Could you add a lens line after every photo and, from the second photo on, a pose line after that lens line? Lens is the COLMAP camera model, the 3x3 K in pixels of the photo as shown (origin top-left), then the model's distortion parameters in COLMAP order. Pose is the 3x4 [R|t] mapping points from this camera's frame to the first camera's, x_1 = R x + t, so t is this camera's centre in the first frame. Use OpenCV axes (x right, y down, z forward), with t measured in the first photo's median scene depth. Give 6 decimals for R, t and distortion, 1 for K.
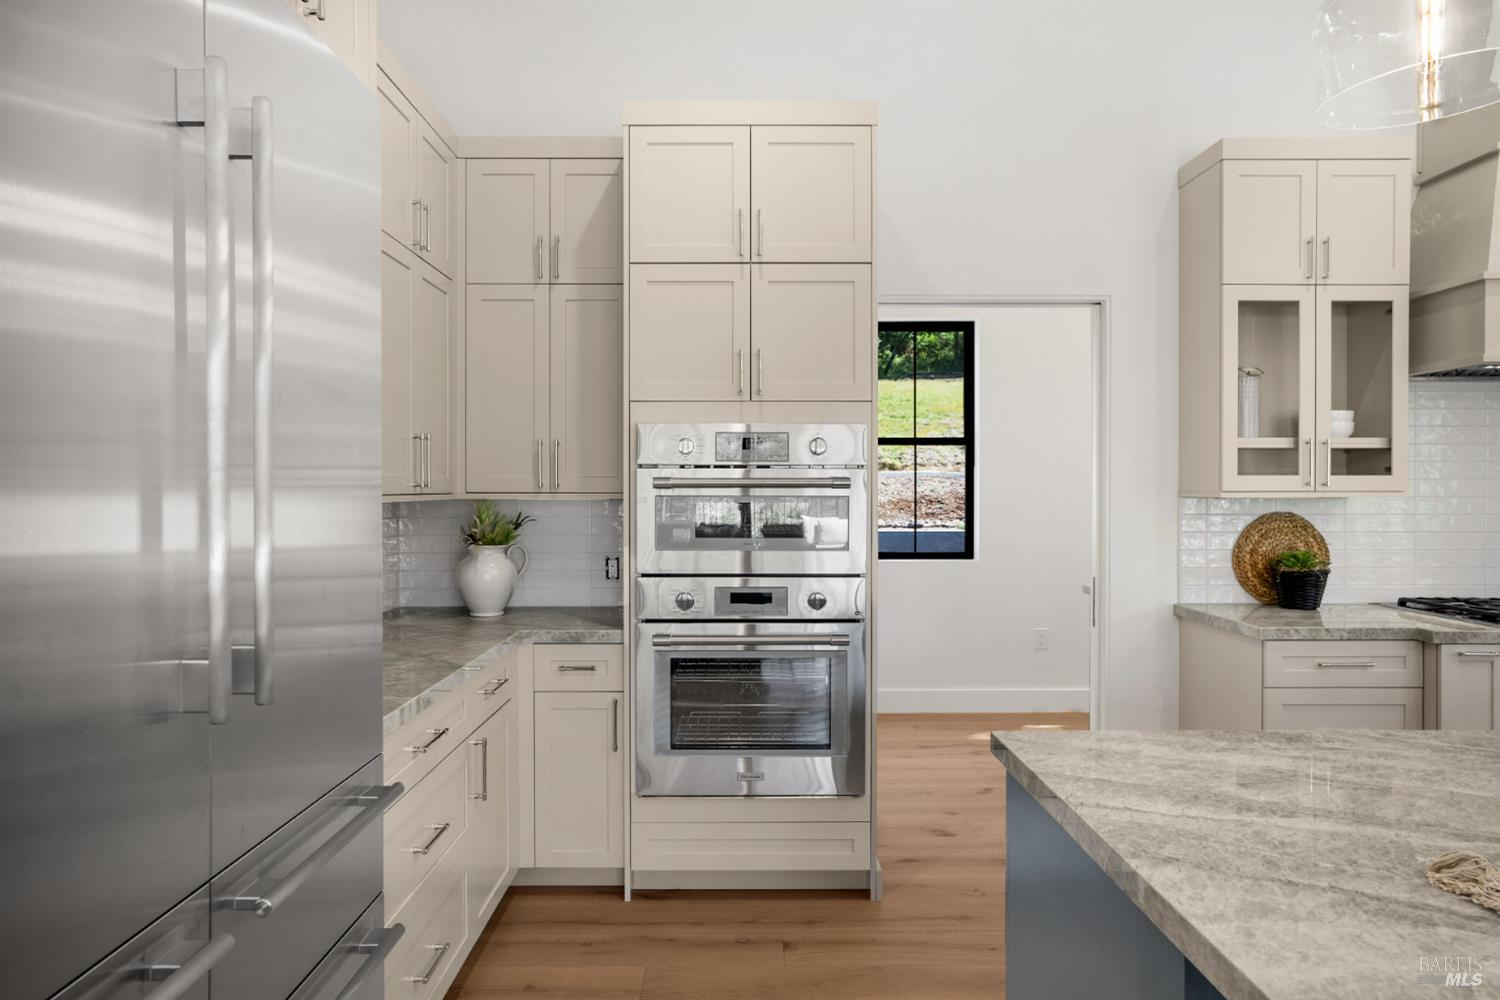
lens RADIAL K [[1017.9, 0, 734.3], [0, 1017.9, 479.0], [0, 0, 1]] dist [0.054351, 0.001216]
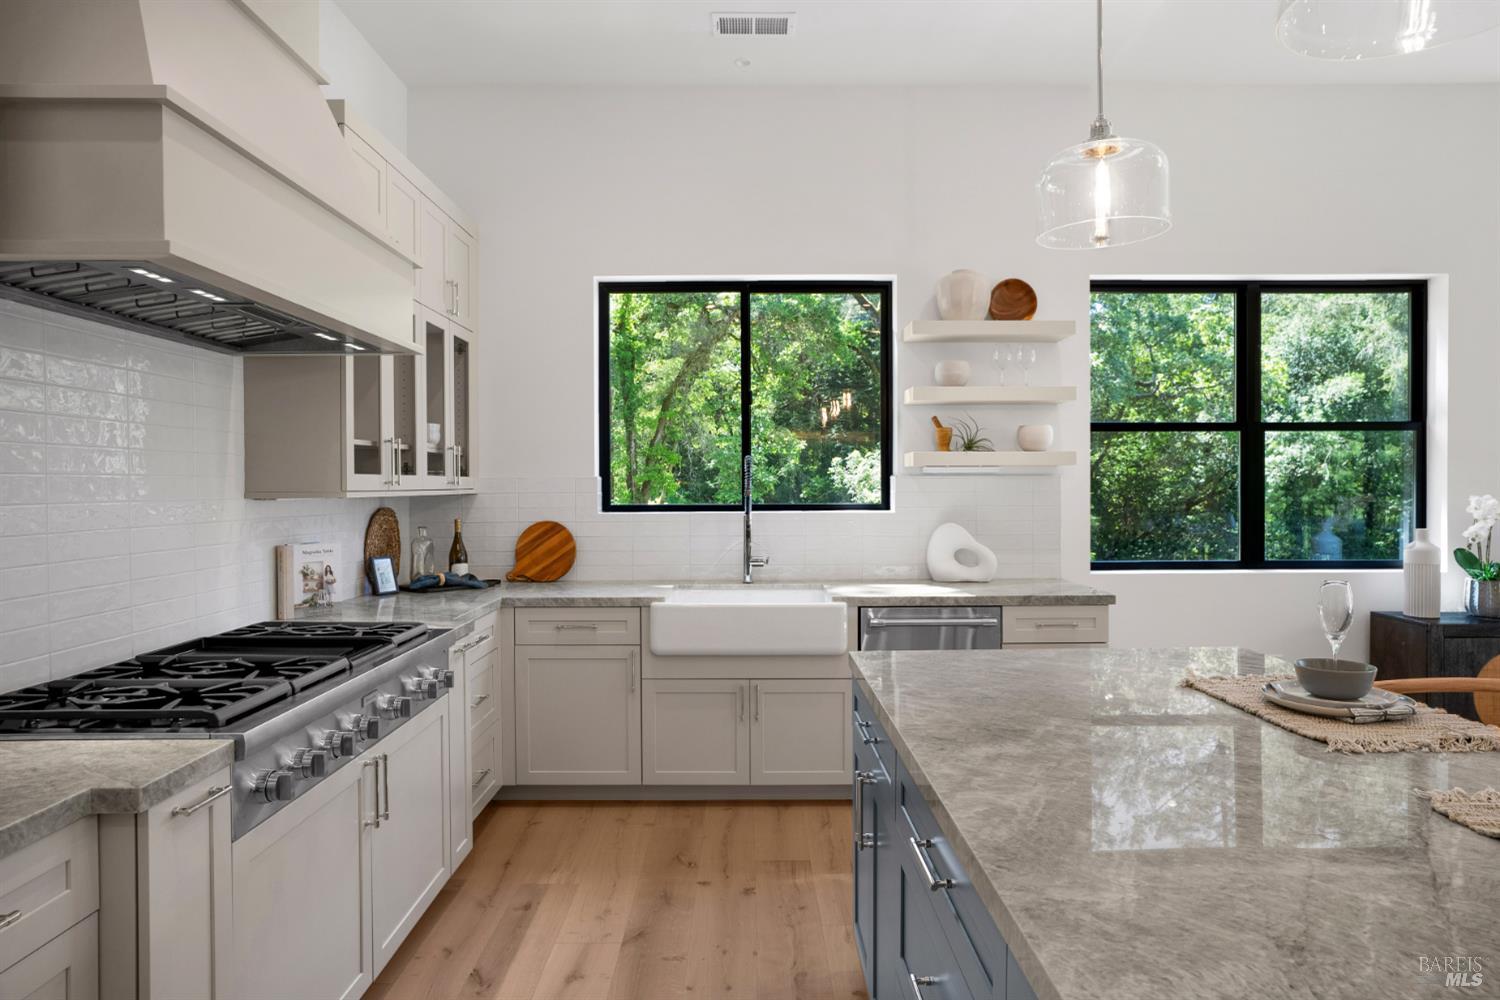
lens RADIAL K [[902.0, 0, 751.8], [0, 902.0, 492.4], [0, 0, 1]] dist [-0.004036, 0.003365]
pose [[0.000092, -0.009962, 0.999950, 0.236955], [-0.001482, 0.999949, 0.009962, 0.005707], [-0.999999, -0.001483, 0.000078, 0.663498]]
